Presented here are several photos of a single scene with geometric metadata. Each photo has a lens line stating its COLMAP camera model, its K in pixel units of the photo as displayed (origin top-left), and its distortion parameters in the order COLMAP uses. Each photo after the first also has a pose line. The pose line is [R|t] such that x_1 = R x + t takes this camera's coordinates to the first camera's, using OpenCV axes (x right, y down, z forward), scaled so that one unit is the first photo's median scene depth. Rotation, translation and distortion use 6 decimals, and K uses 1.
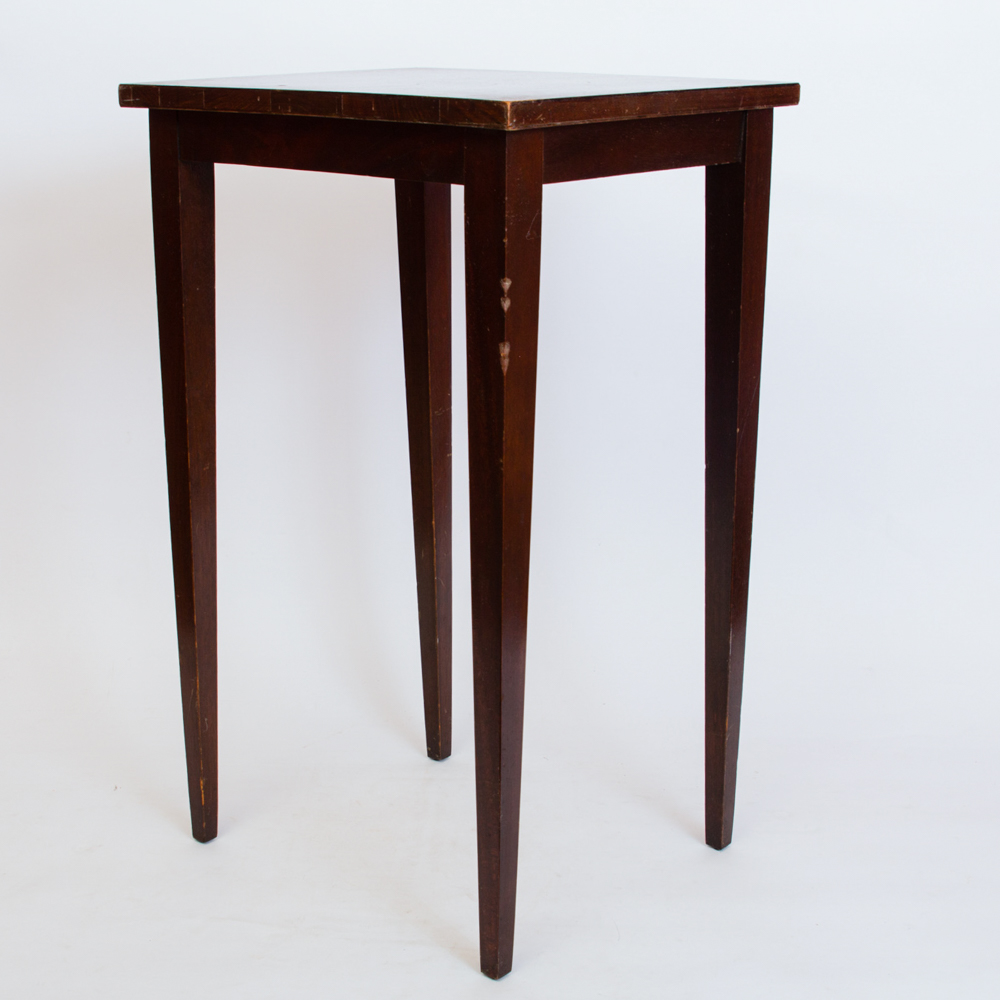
lens RADIAL K [[1684.0, 0, 500.0], [0, 1684.0, 500.0], [0, 0, 1]] dist [-0.109882, -0.014189]
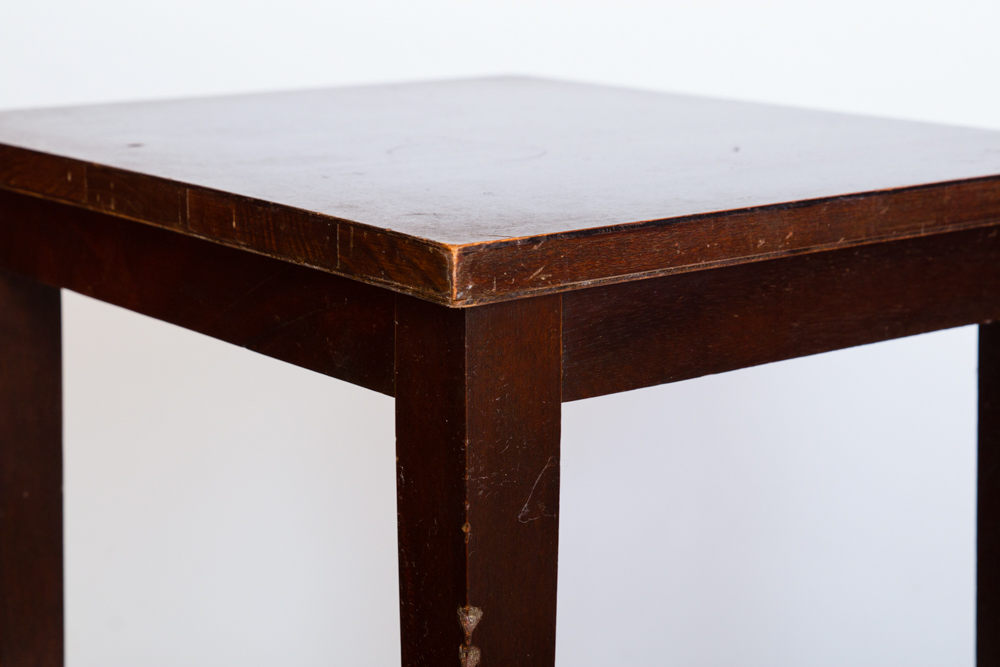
lens RADIAL K [[2334.6, 0, 500.0], [0, 2334.6, 333.5], [0, 0, 1]] dist [-0.014809, 0.308869]
pose [[0.988169, 0.034433, -0.149453, 0.104829], [-0.049793, 0.993712, -0.100284, -0.141309], [0.145060, 0.106539, 0.983670, 0.355536]]
